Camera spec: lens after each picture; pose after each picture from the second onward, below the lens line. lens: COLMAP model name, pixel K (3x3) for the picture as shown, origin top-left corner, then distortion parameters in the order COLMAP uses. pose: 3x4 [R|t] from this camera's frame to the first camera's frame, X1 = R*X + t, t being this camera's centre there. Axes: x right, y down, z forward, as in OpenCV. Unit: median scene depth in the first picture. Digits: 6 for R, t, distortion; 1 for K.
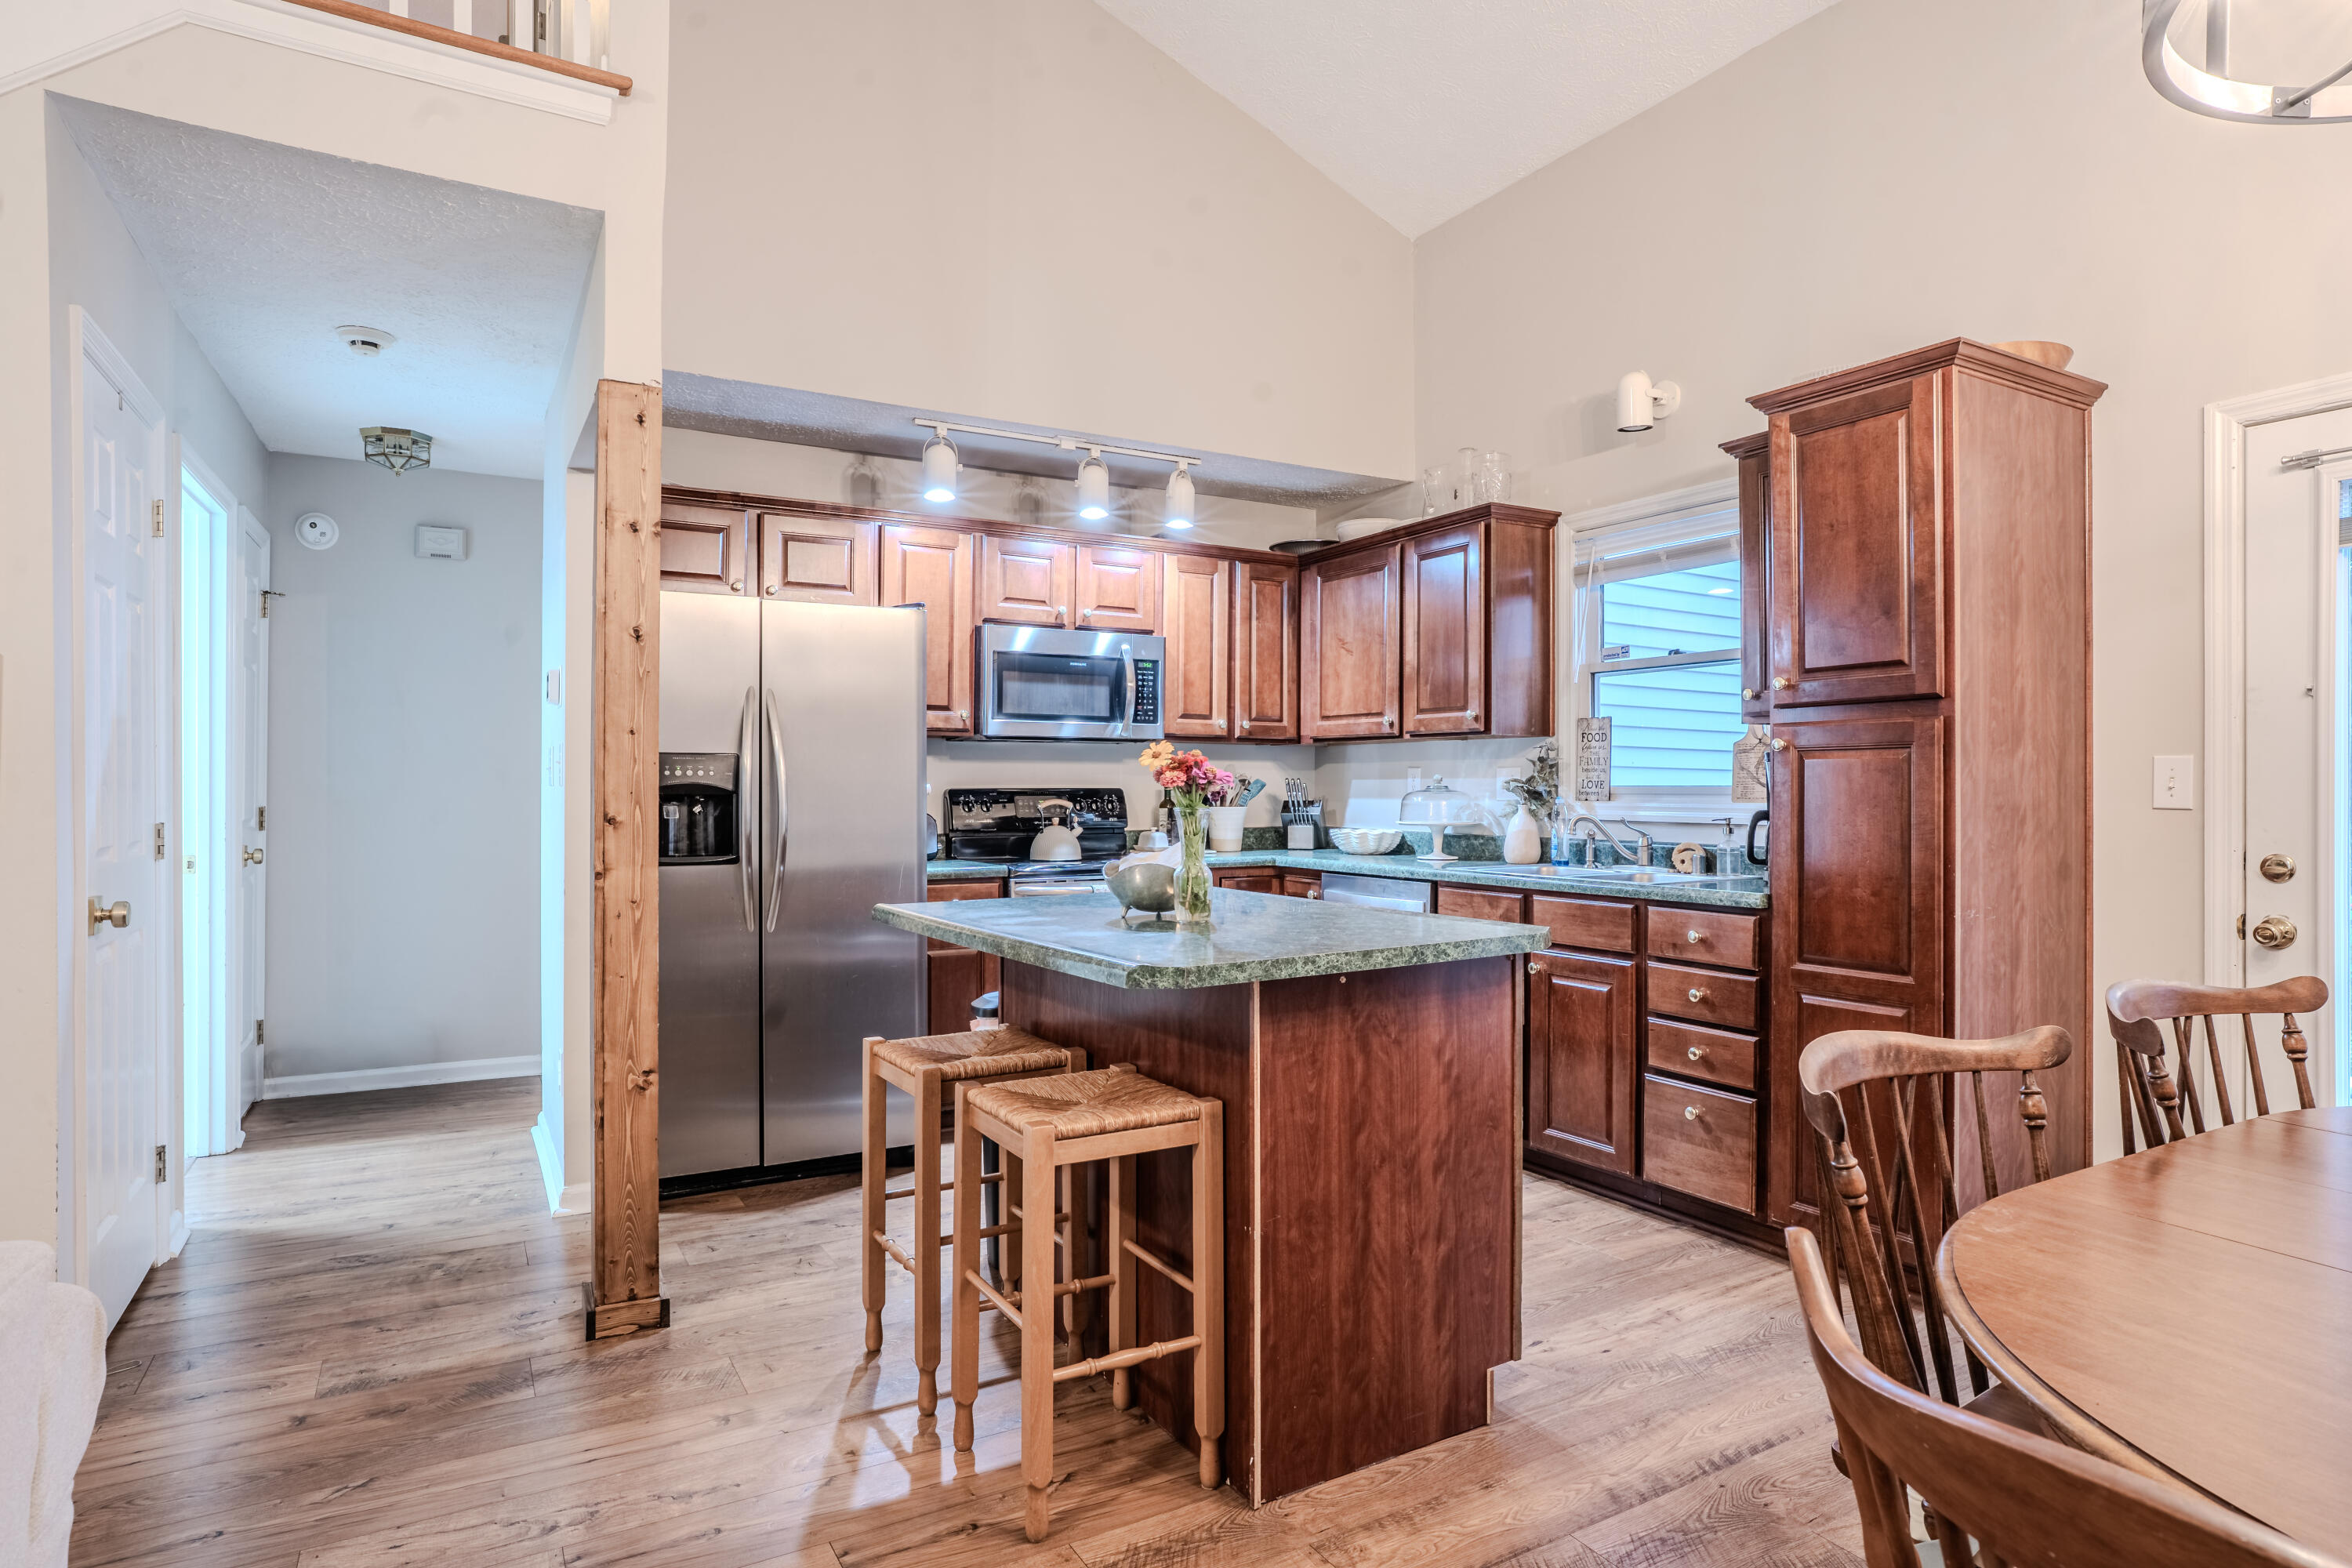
lens RADIAL K [[1243.9, 0, 1176.0], [0, 1243.9, 784.0], [0, 0, 1]] dist [-0.027289, 0.000082]
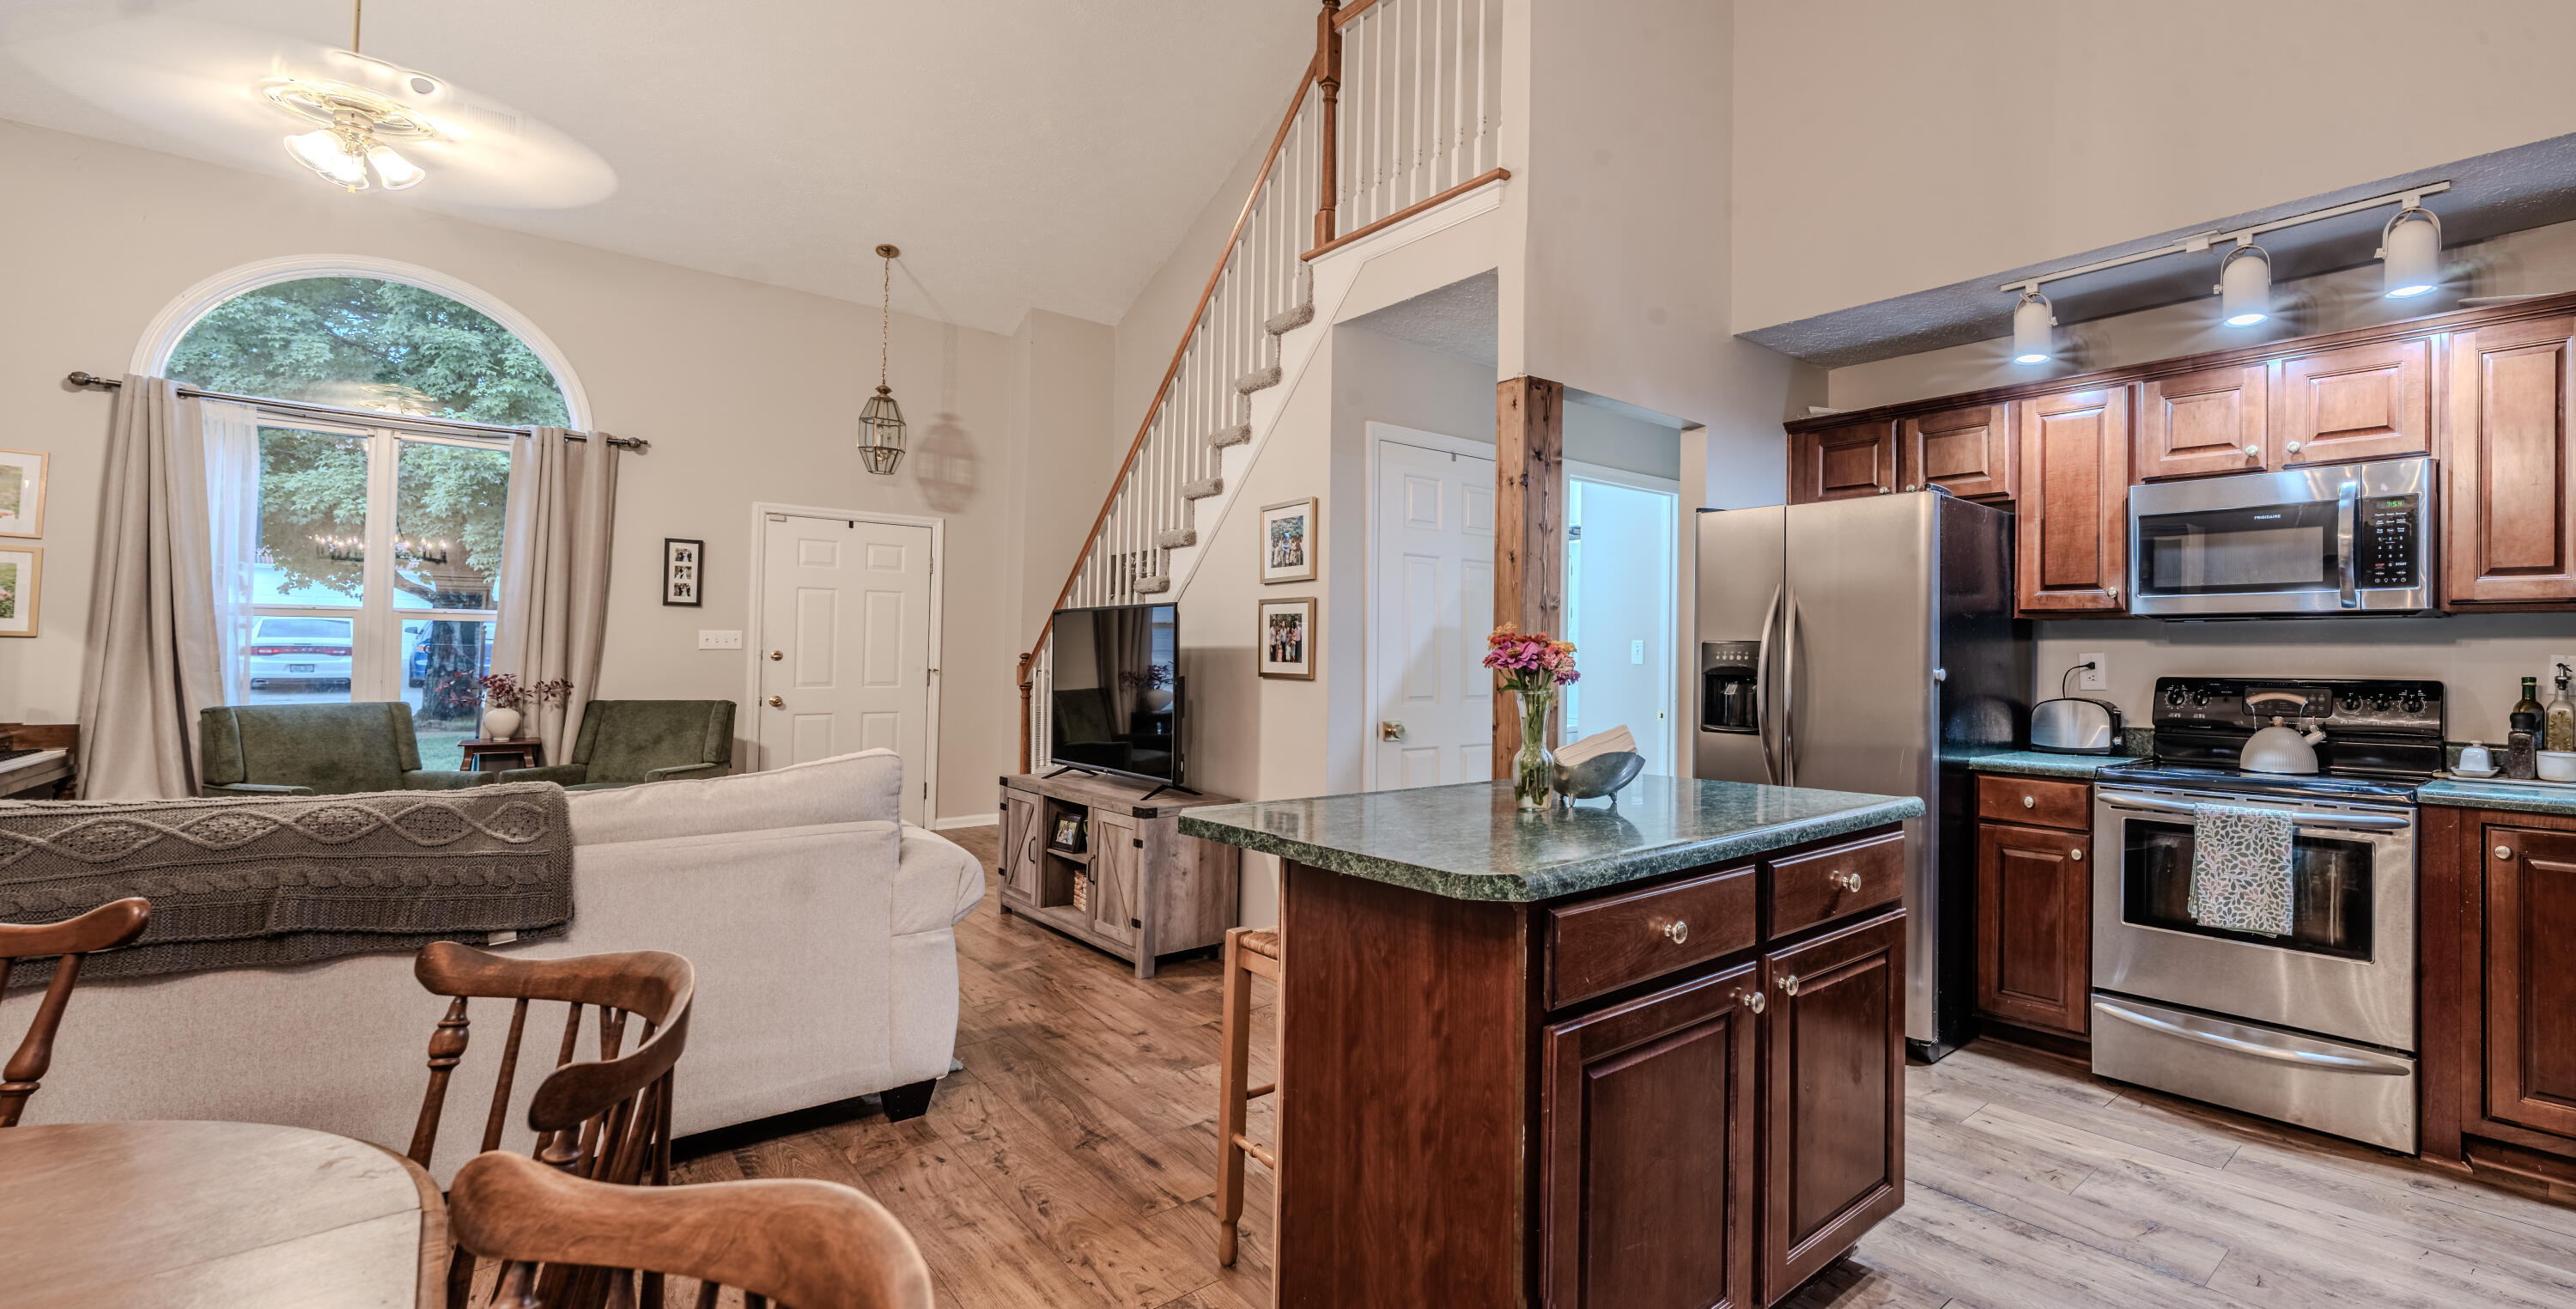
lens RADIAL K [[1085.6, 0, 1635.8], [0, 1085.6, 643.7], [0, 0, 1]] dist [0.000107, -0.000018]
pose [[0.301484, -0.012699, -0.953387, 0.792738], [-0.013151, 0.999761, -0.017476, -0.003030], [0.953381, 0.017807, 0.301245, 0.774431]]
